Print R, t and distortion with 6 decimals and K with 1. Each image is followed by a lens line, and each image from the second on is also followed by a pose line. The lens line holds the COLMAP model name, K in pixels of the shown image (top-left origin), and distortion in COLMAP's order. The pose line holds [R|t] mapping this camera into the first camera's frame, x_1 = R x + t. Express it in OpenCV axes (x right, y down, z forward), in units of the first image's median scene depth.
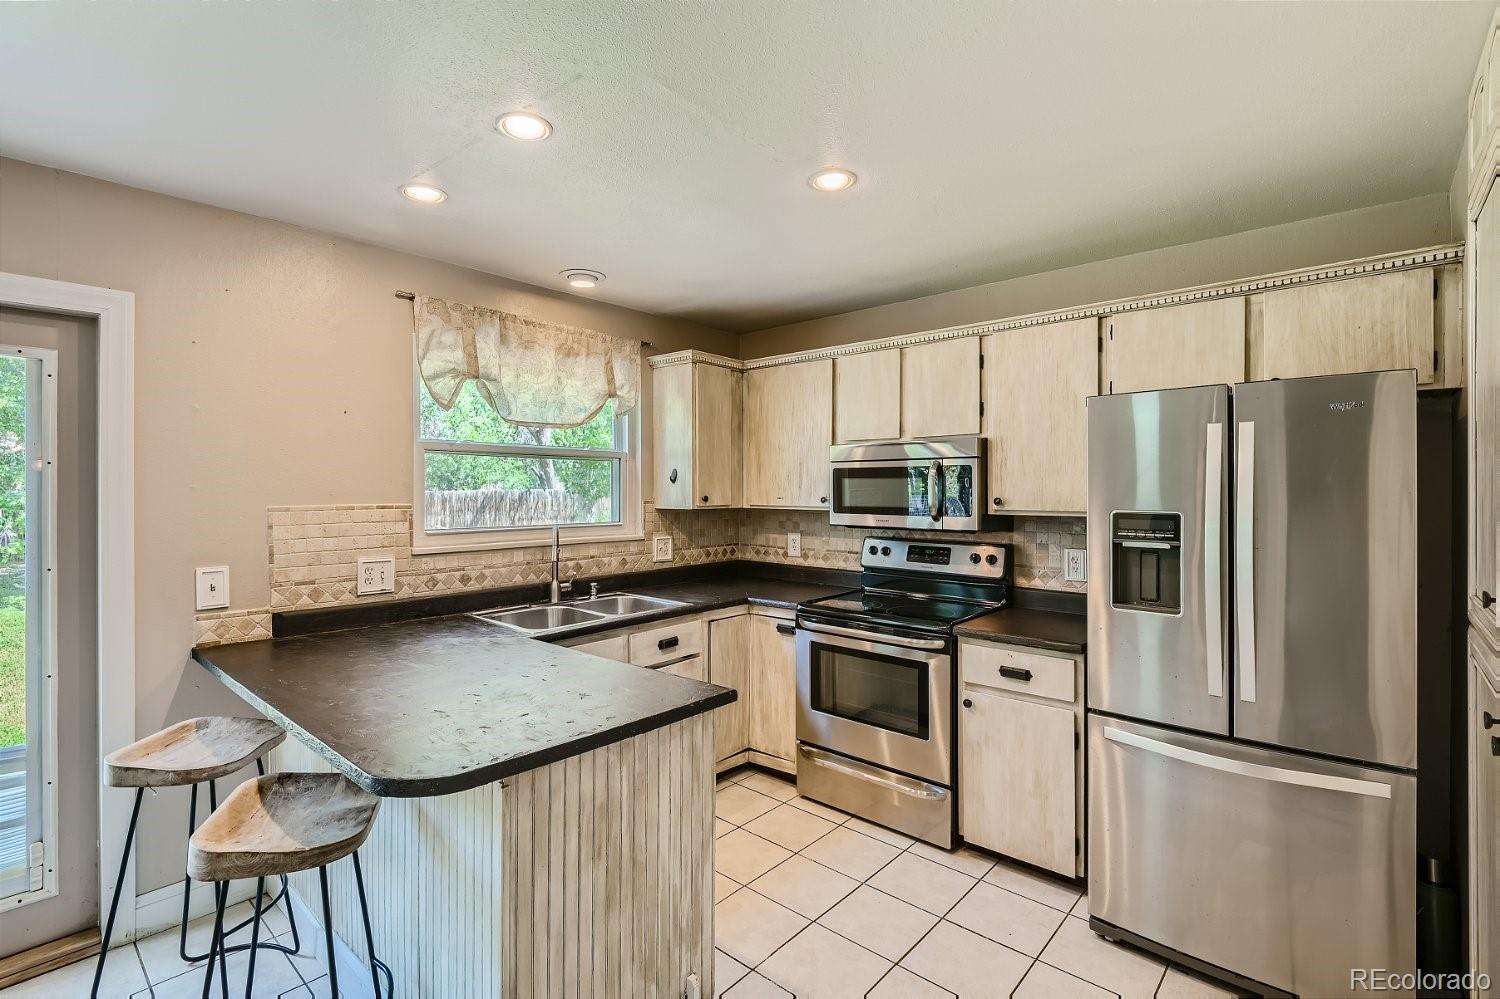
lens RADIAL K [[679.5, 0, 739.9], [0, 679.5, 491.0], [0, 0, 1]] dist [0.003697, -0.007416]
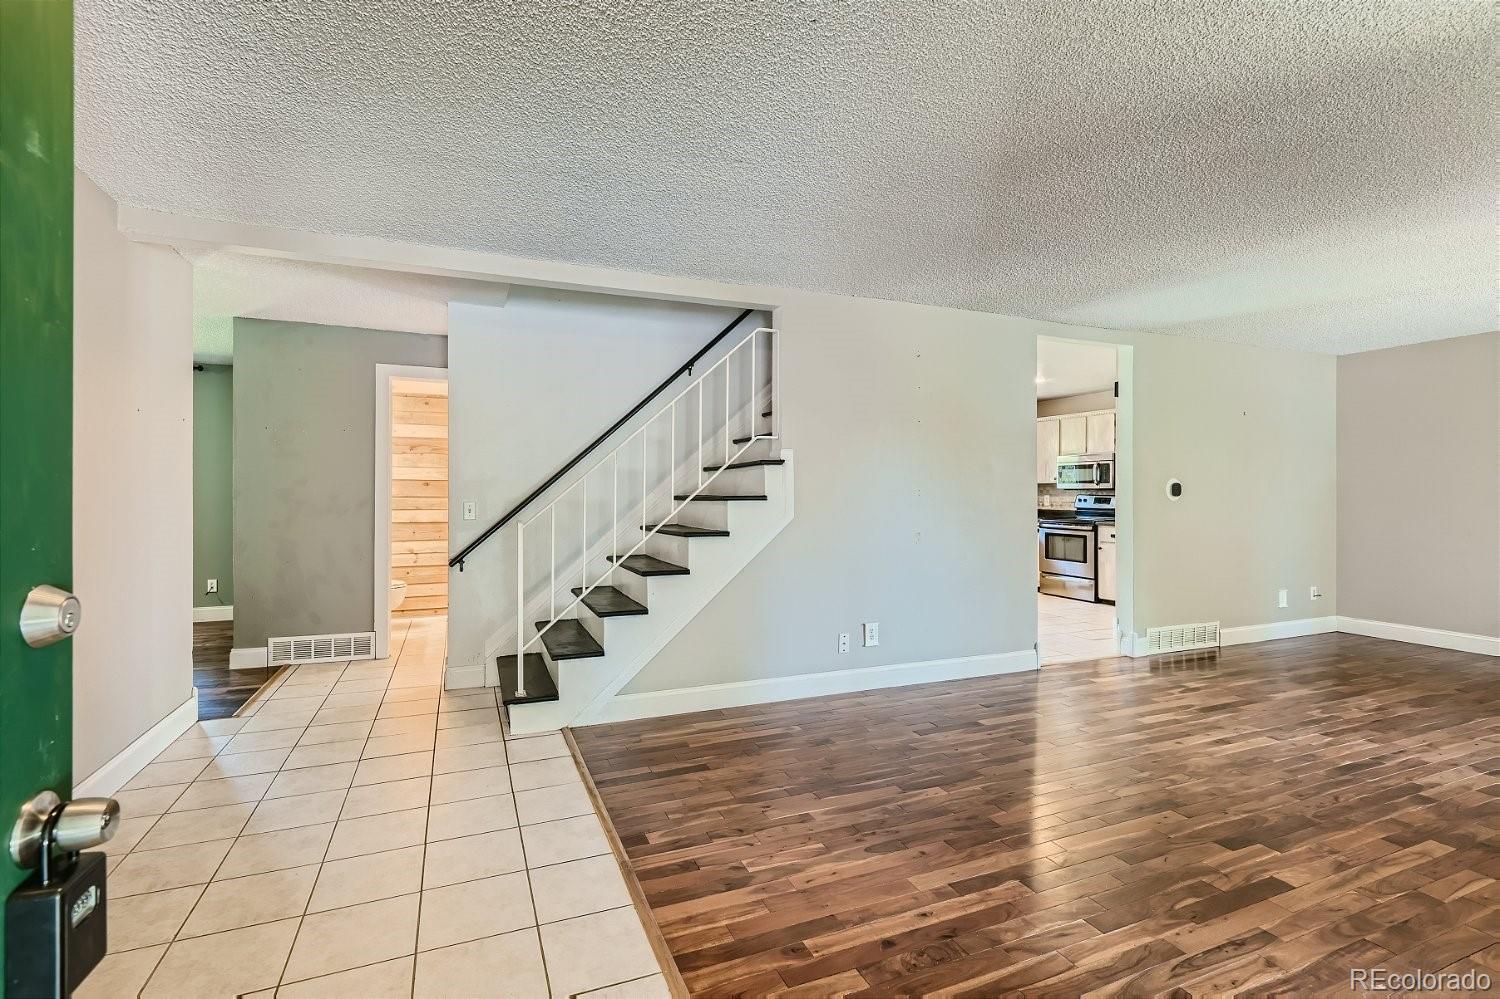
lens RADIAL K [[679.5, 0, 740.2], [0, 679.5, 493.3], [0, 0, 1]] dist [0.003697, -0.007416]
pose [[0.900112, 0.004853, -0.435632, 0.191280], [-0.006808, 0.999973, -0.002929, 0.091203], [0.435606, 0.005602, 0.900120, -1.865157]]
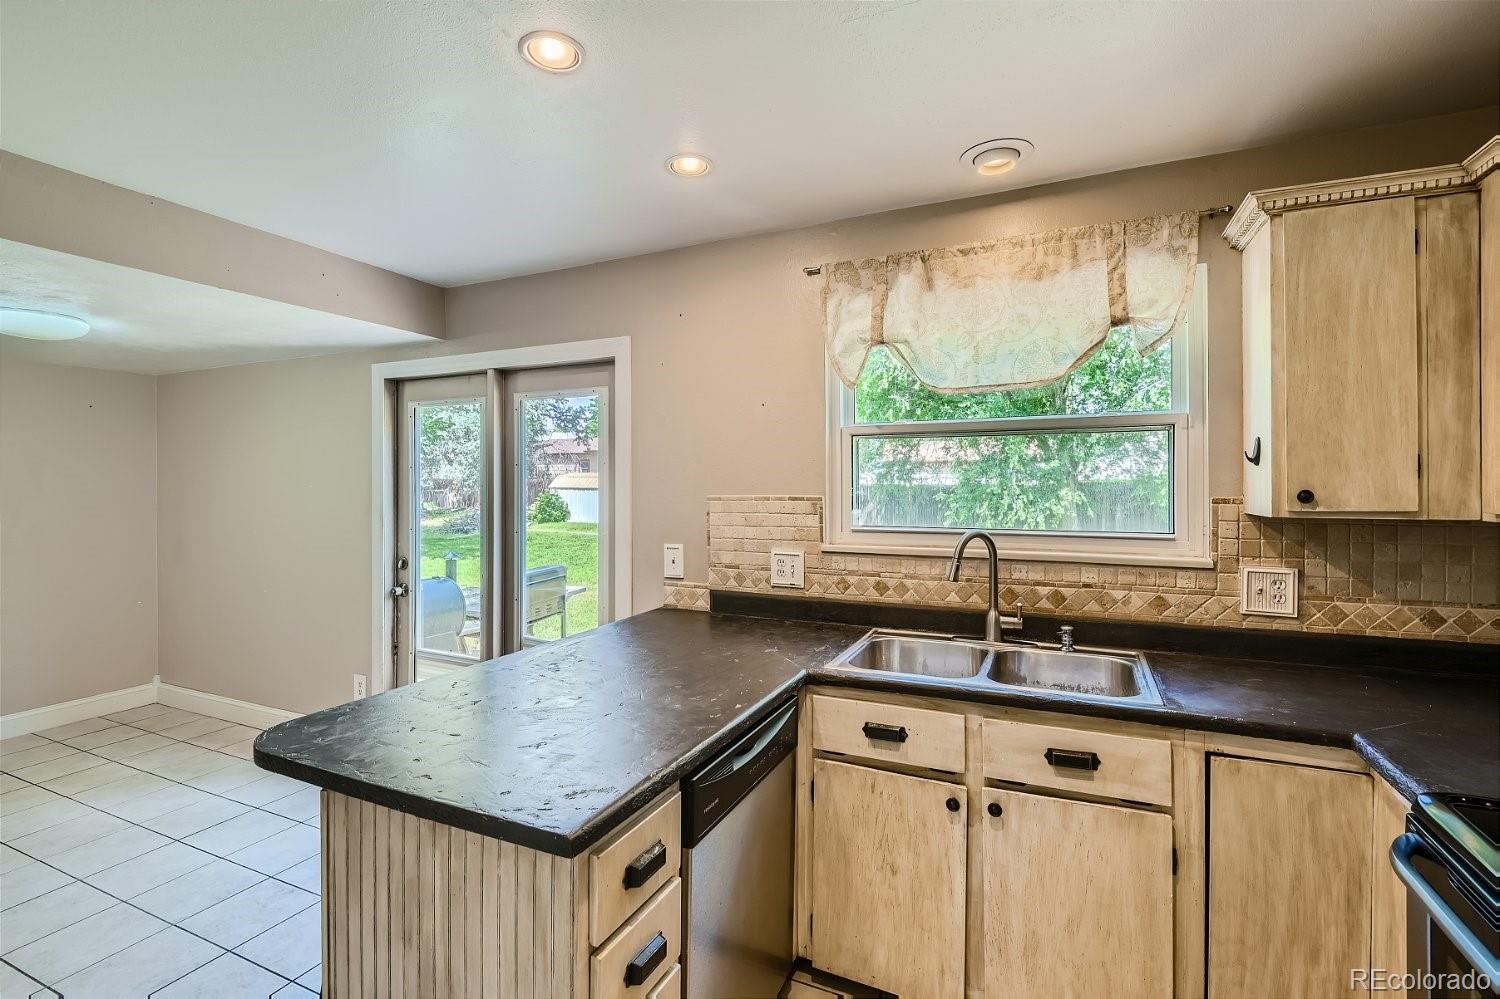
lens RADIAL K [[679.5, 0, 751.1], [0, 679.5, 488.2], [0, 0, 1]] dist [0.003697, -0.007416]
pose [[0.292157, 0.006827, -0.956346, 0.338269], [0.002376, 0.999966, 0.007864, 0.001071], [0.956368, -0.004570, 0.292131, 0.591369]]
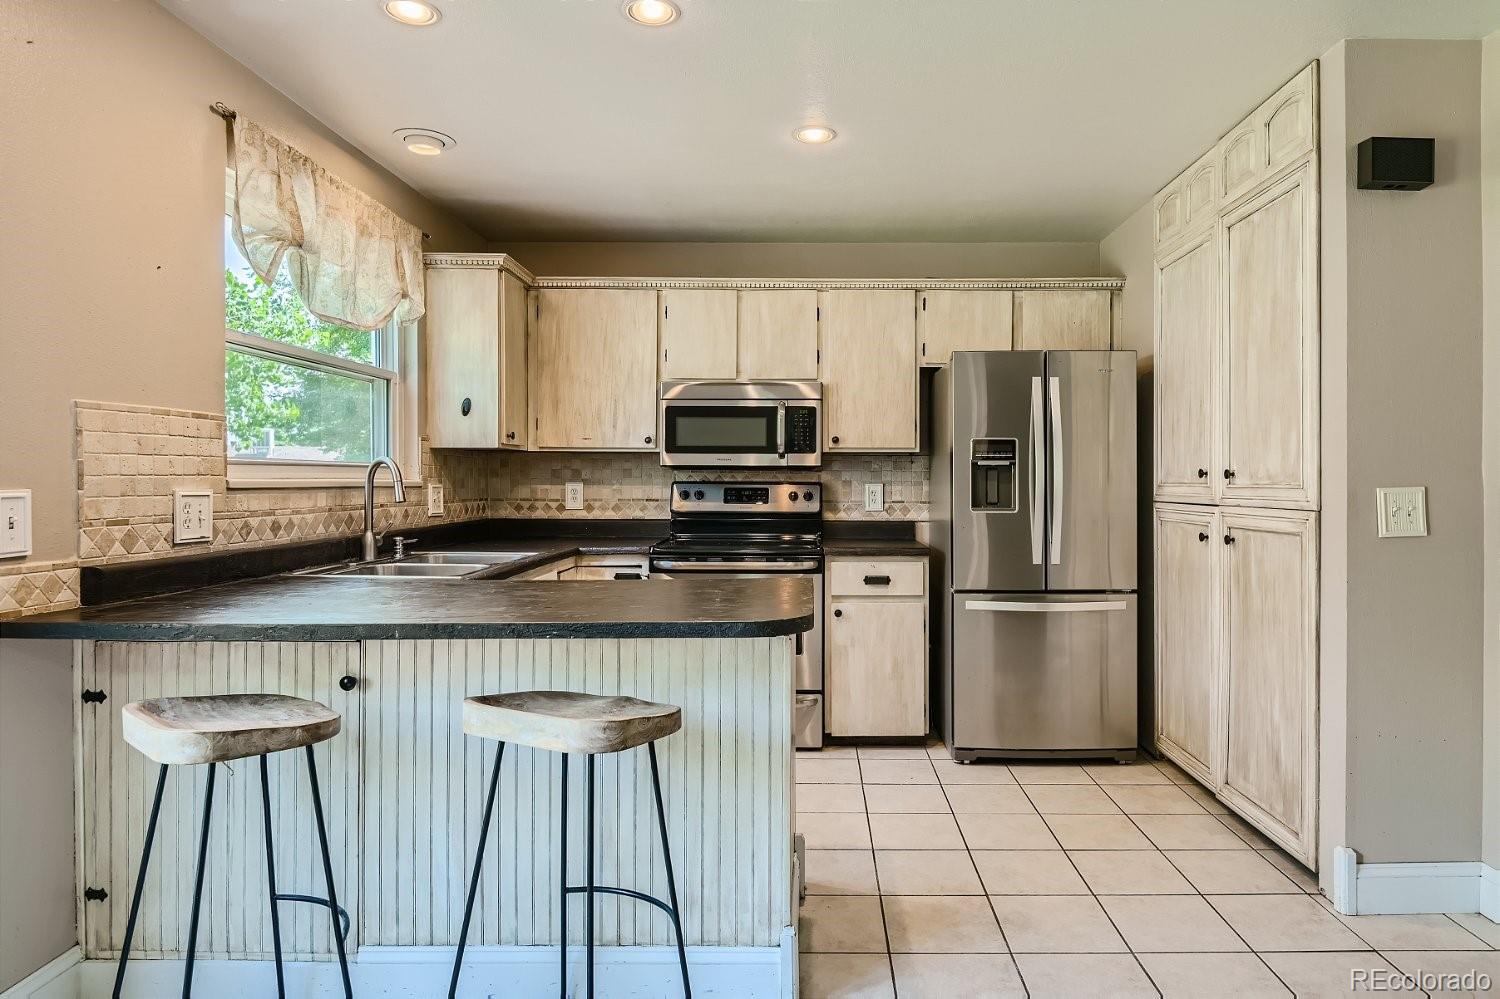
lens RADIAL K [[868.7, 0, 802.1], [0, 868.7, 482.1], [0, 0, 1]] dist [0.005175, -0.007163]
pose [[0.750989, 0.000021, 0.660315, -0.578140], [-0.001611, 0.999997, 0.001801, 0.078305], [-0.660313, -0.002416, 0.750987, -0.043322]]
